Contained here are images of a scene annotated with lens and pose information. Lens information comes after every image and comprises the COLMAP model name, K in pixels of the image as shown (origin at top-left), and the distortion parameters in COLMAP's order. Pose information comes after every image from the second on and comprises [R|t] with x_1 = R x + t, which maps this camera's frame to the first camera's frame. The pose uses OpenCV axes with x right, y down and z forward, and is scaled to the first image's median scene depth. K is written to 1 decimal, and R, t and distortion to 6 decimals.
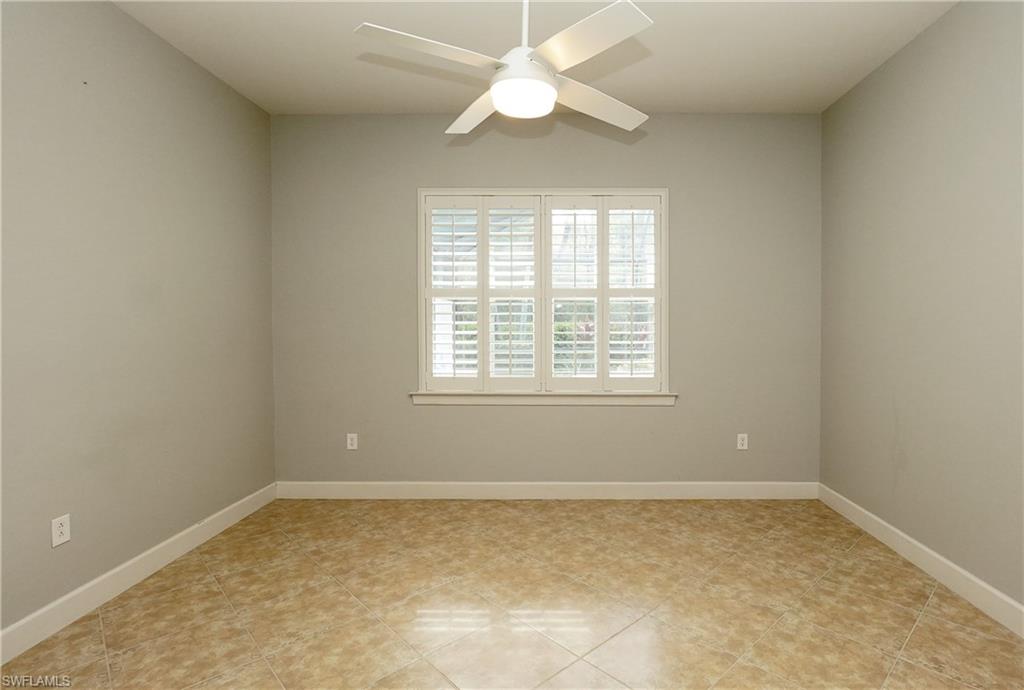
lens RADIAL K [[500.4, 0, 561.4], [0, 500.4, 350.4], [0, 0, 1]] dist [-0.018459, 0.007700]
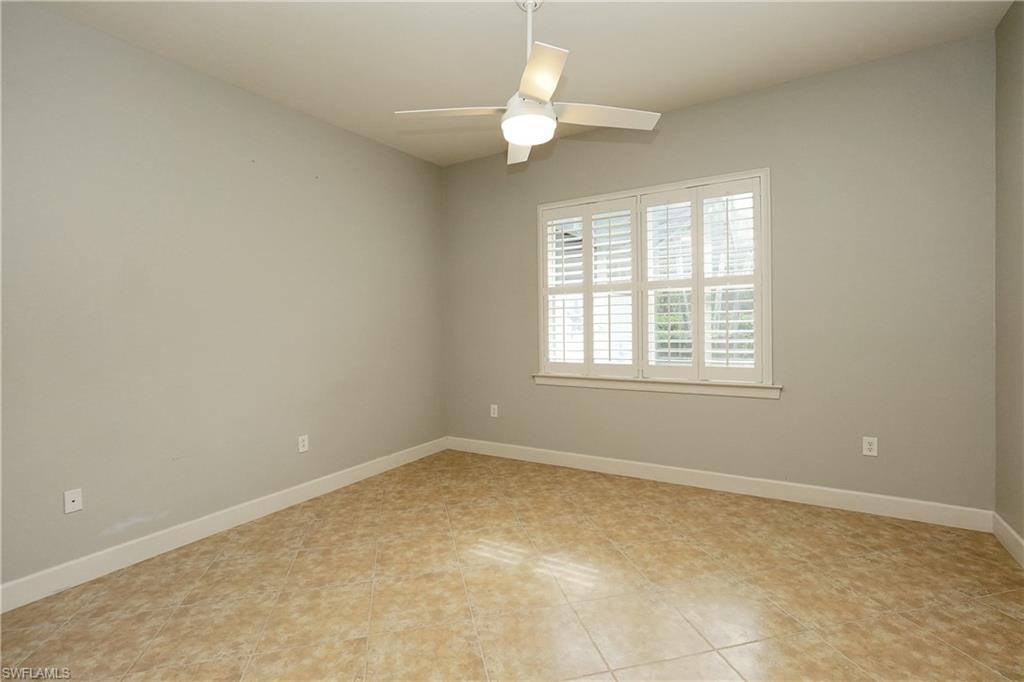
lens RADIAL K [[470.0, 0, 512.0], [0, 470.0, 341.0], [0, 0, 1]] dist [-0.020295, 0.010907]
pose [[0.853256, 0.002375, -0.521486, 0.268704], [-0.001480, 0.999997, 0.002134, 0.001589], [0.521490, -0.001049, 0.853257, -0.001991]]
